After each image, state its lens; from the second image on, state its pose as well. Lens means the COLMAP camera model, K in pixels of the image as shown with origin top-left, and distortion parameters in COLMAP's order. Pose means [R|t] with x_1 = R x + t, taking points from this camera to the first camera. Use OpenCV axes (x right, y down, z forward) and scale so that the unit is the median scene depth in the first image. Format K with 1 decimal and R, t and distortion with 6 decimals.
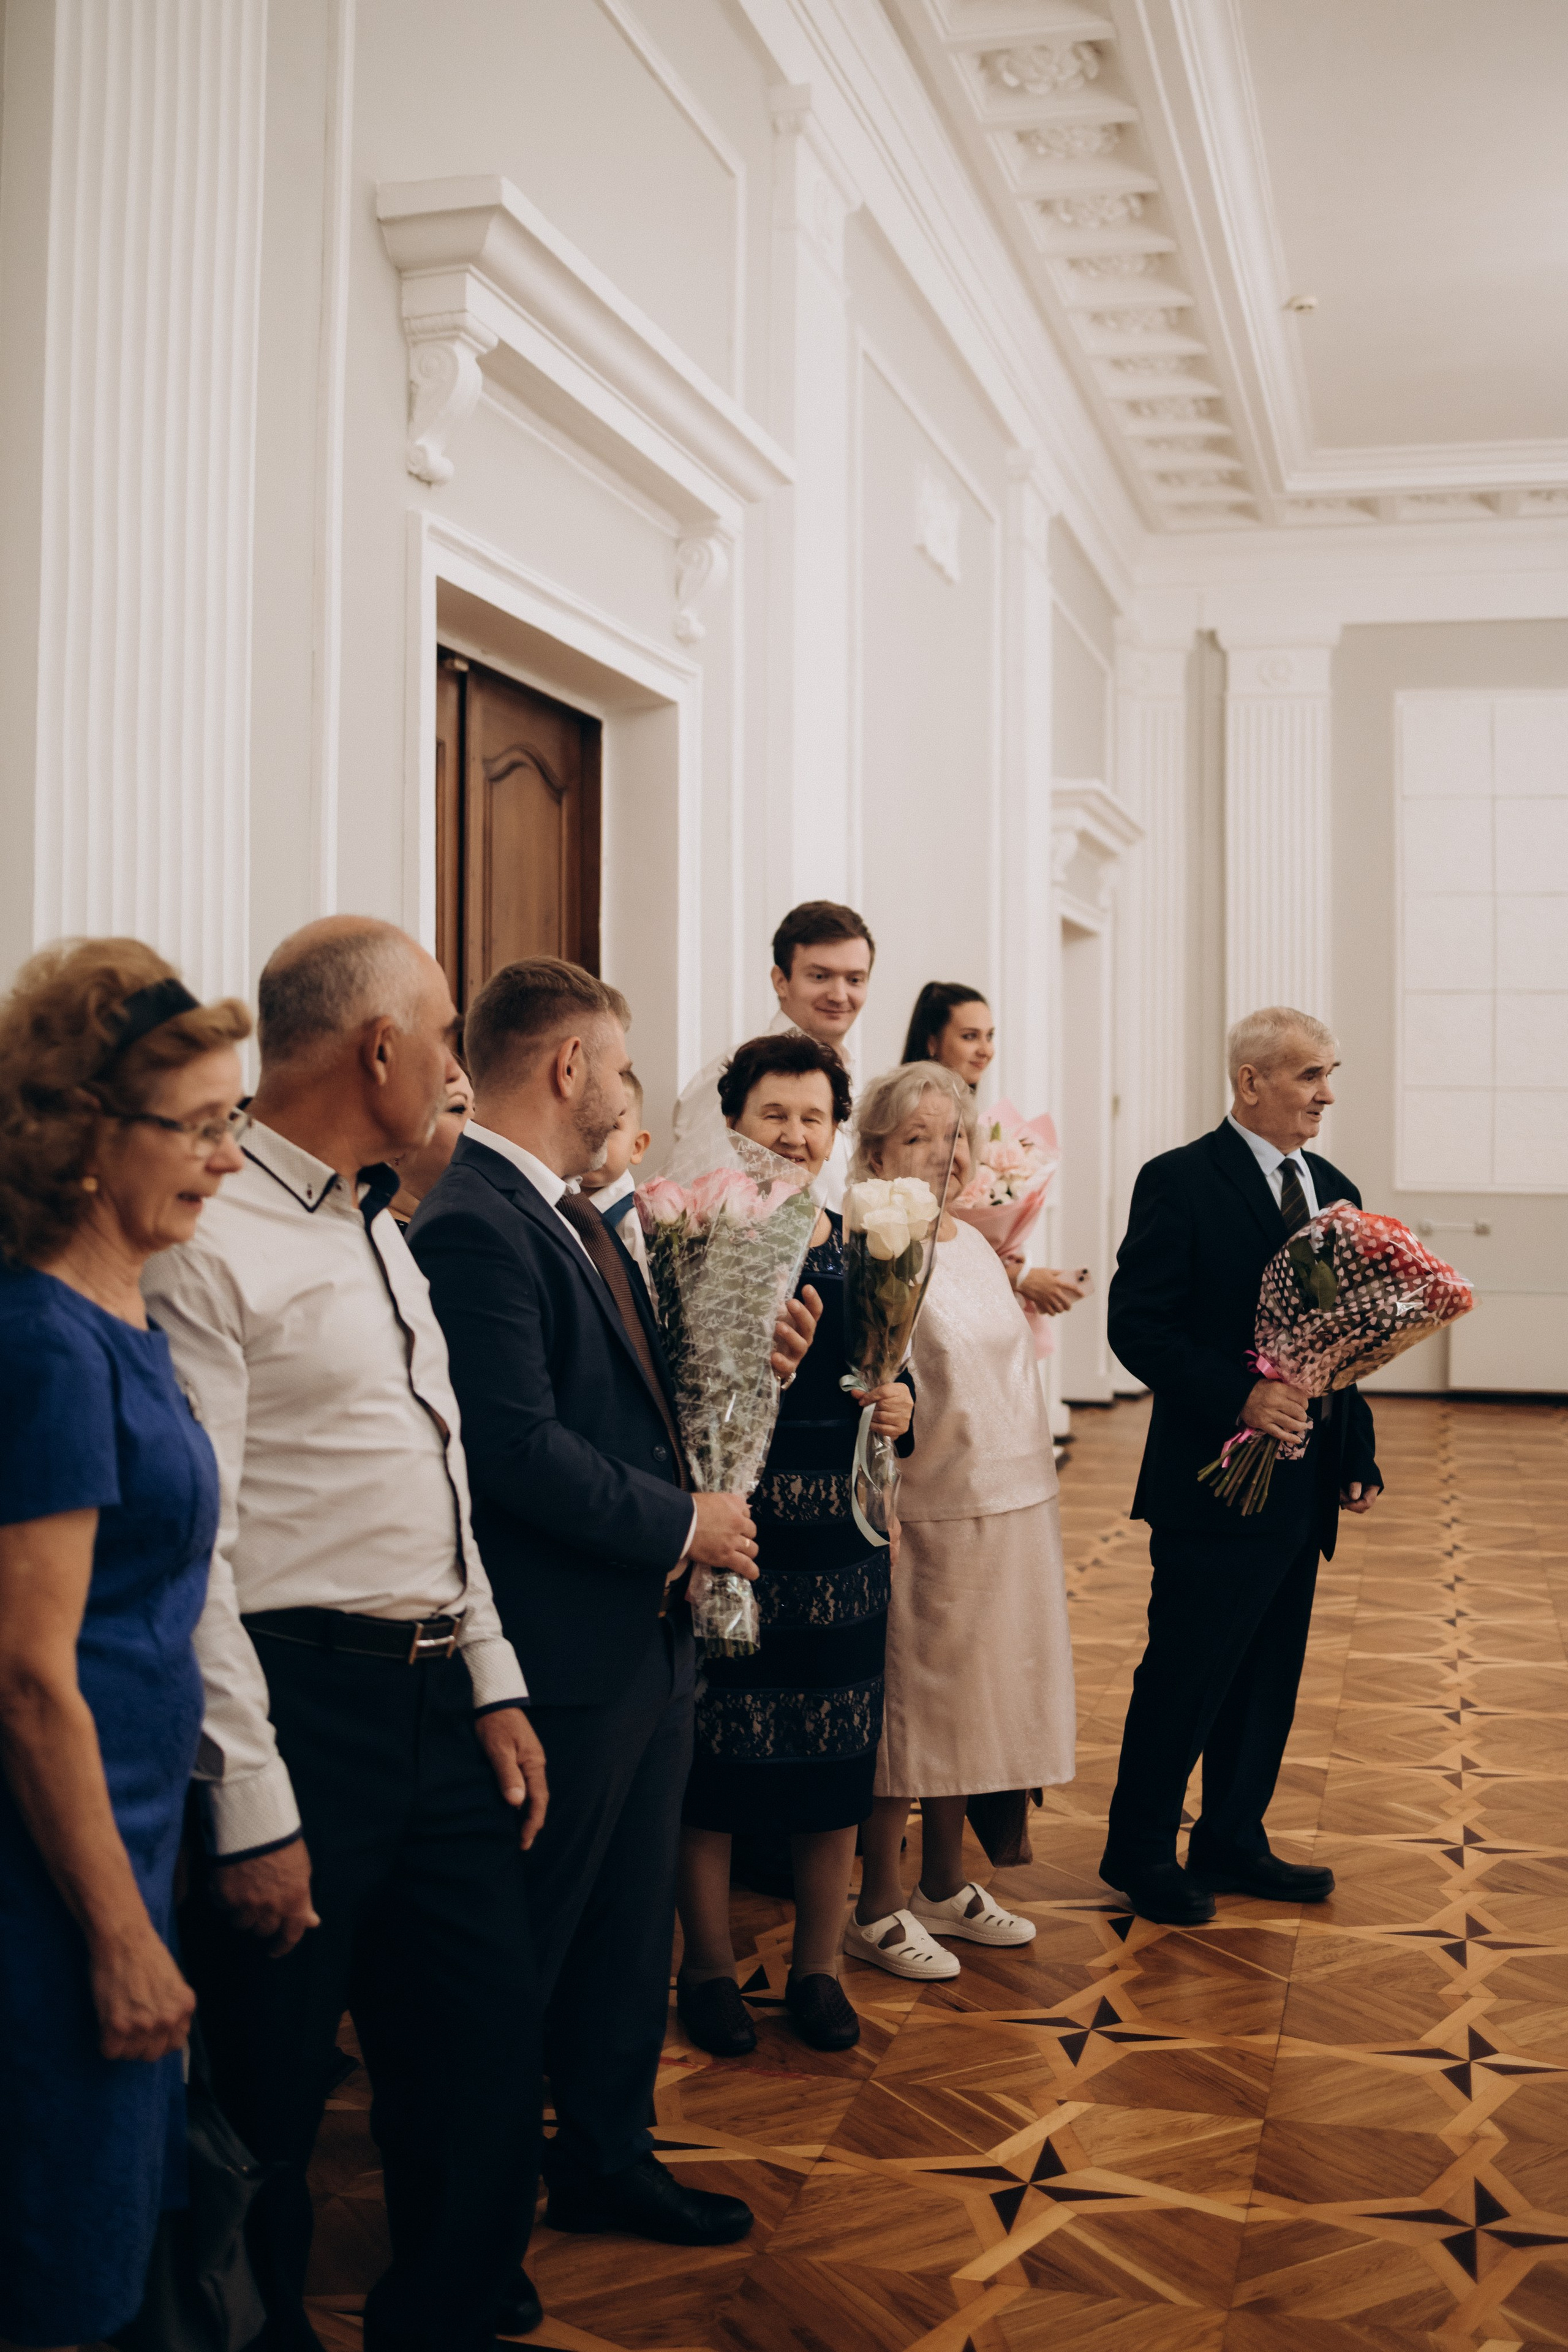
lens RADIAL K [[2524.5, 0, 784.0], [0, 2524.5, 1176.0], [0, 0, 1]] dist [-0.100475, 0.014687]
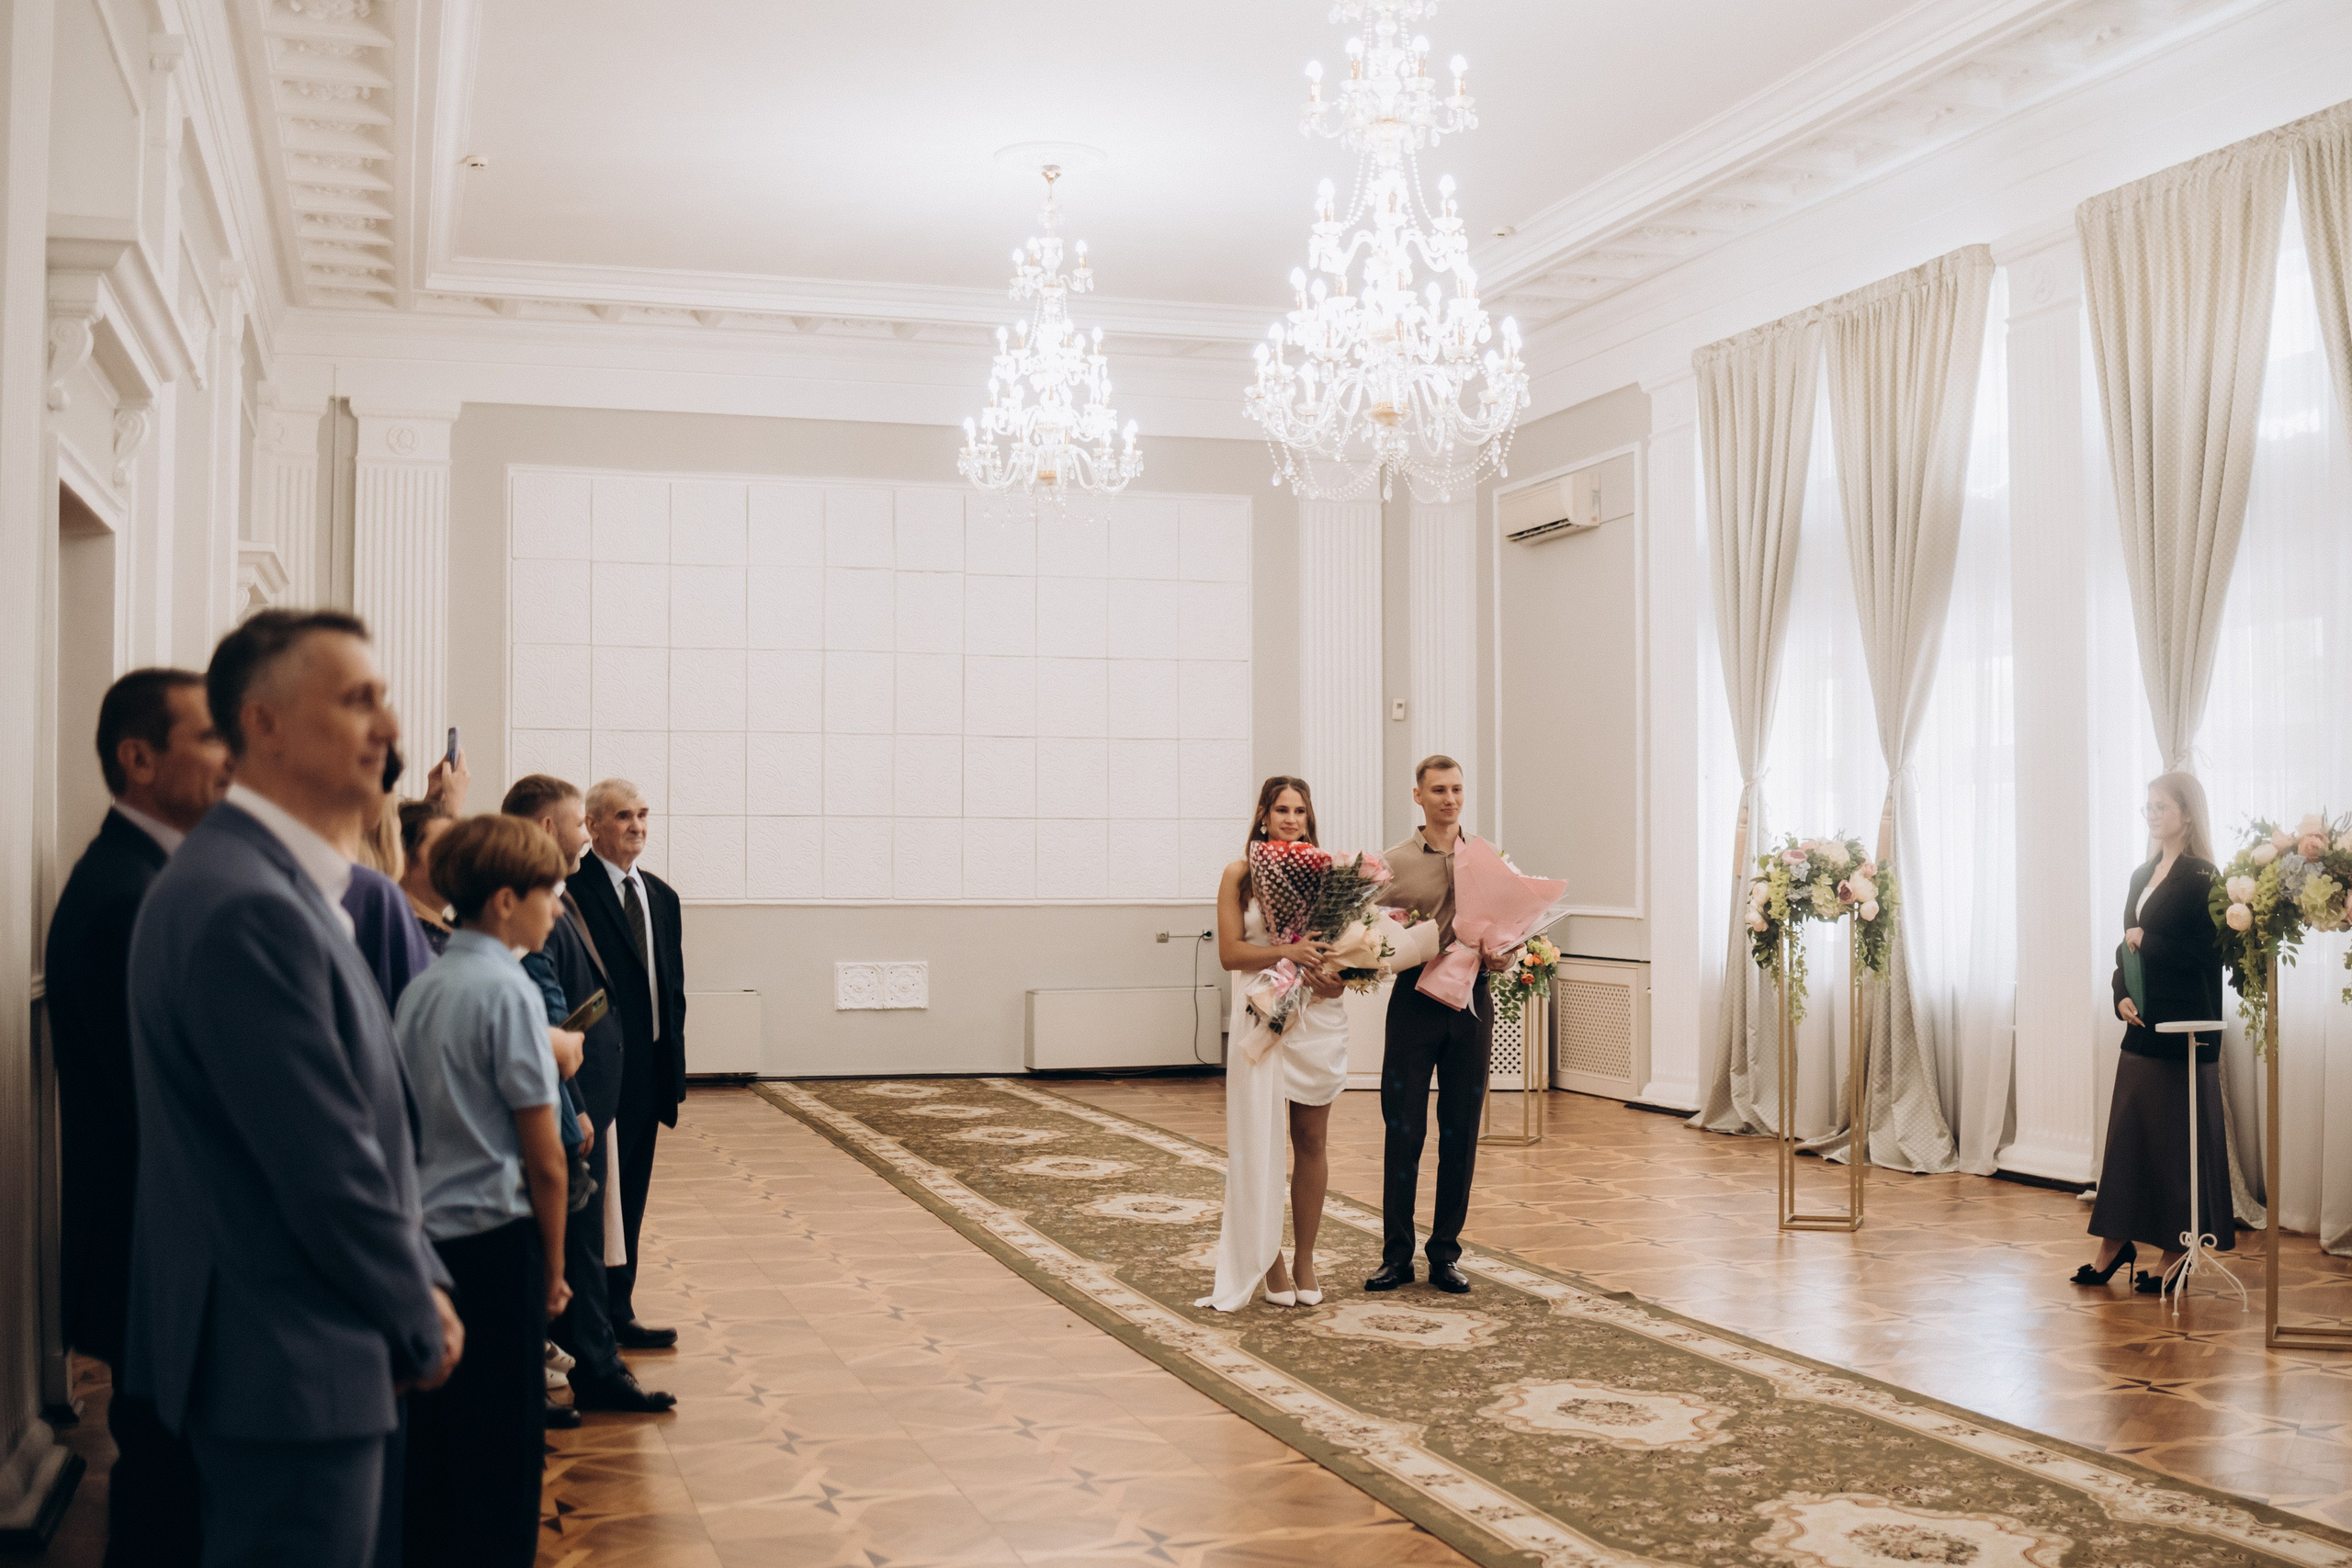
lens RADIAL K [[2524.2, 0, 1169.7], [0, 2524.2, 659.9], [0, 0, 1]] dist [-0.100475, 0.014687]
pose [[0.861694, 0.035066, 0.506215, -0.124408], [0.011717, 0.995968, -0.088936, 0.000850], [-0.507292, 0.082567, 0.857809, -0.222477]]
